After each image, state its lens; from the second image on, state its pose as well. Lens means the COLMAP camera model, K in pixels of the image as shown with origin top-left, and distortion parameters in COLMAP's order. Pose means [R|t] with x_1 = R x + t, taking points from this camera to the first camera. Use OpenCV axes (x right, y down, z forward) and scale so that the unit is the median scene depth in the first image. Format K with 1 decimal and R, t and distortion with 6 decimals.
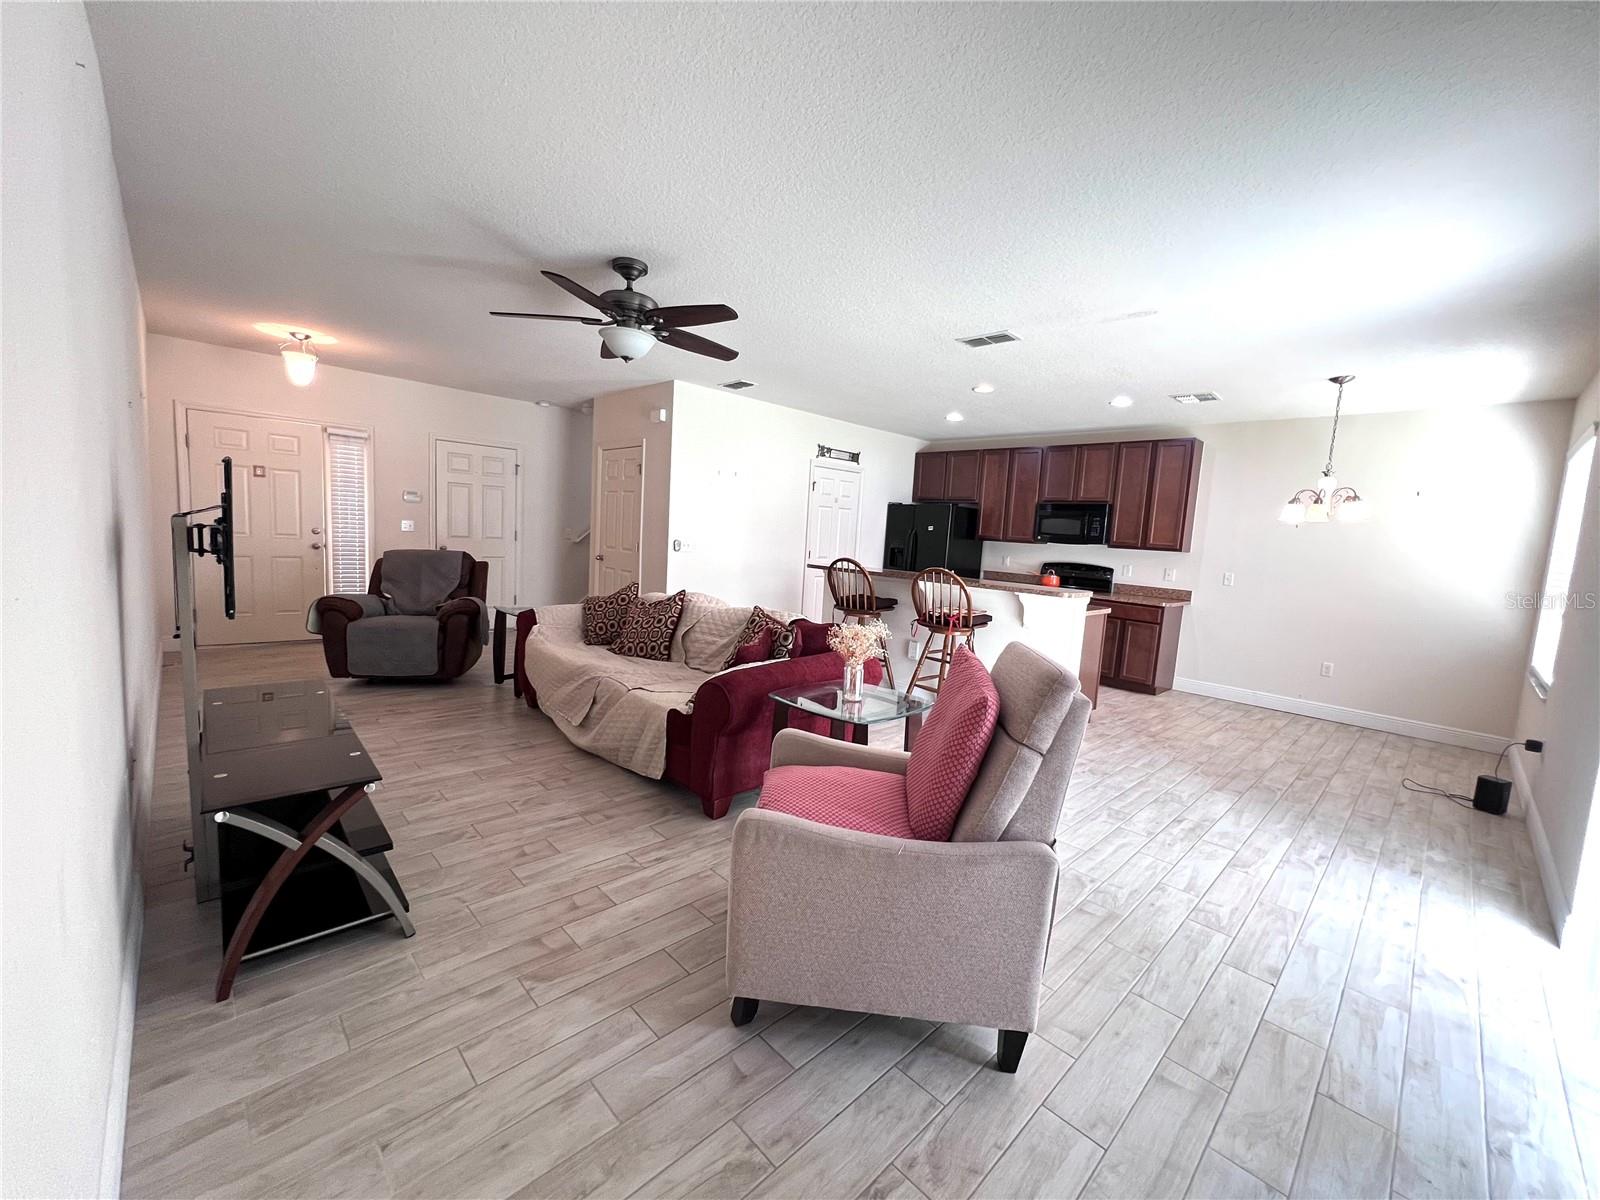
lens RADIAL K [[639.0, 0, 798.8], [0, 639.0, 601.0], [0, 0, 1]] dist [-0.000650, 0.000317]
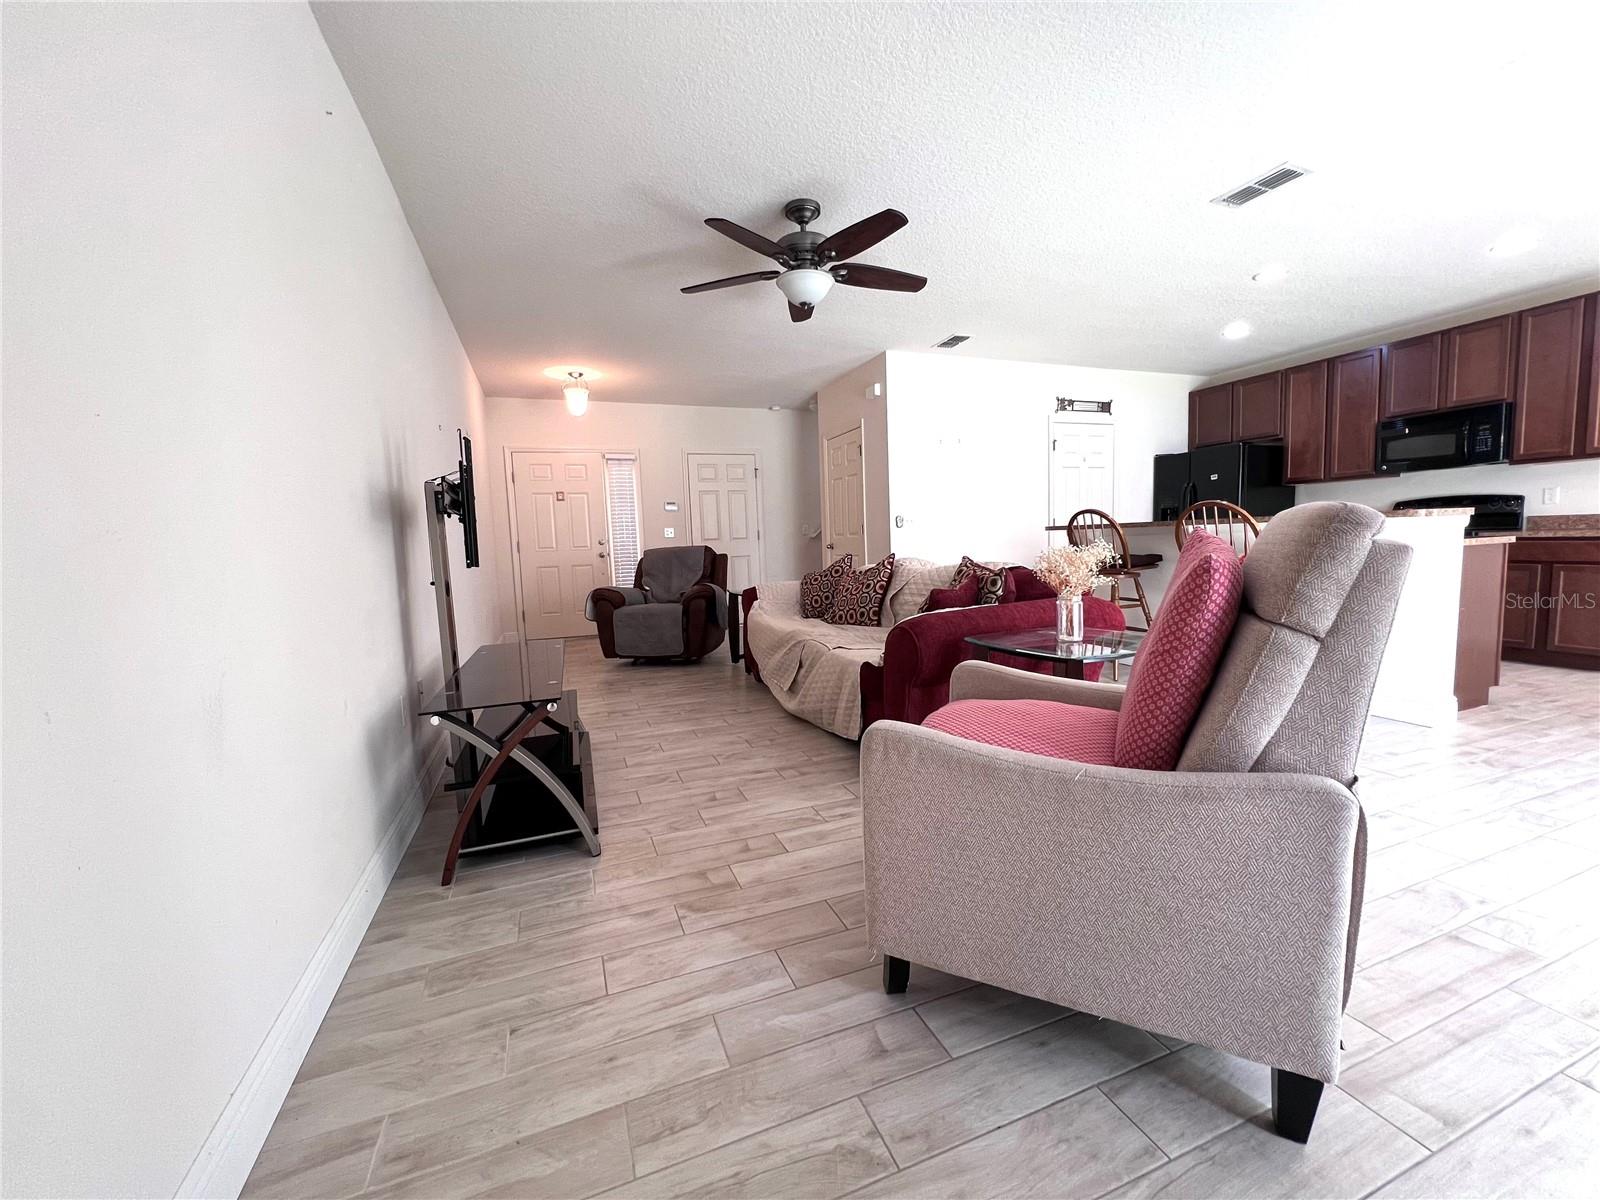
lens RADIAL K [[639.0, 0, 798.8], [0, 639.0, 601.0], [0, 0, 1]] dist [-0.000650, 0.000317]
pose [[0.916640, -0.056193, -0.395745, 0.082762], [0.048140, 0.998382, -0.030258, 0.101108], [0.396805, 0.008685, 0.917862, 0.109806]]
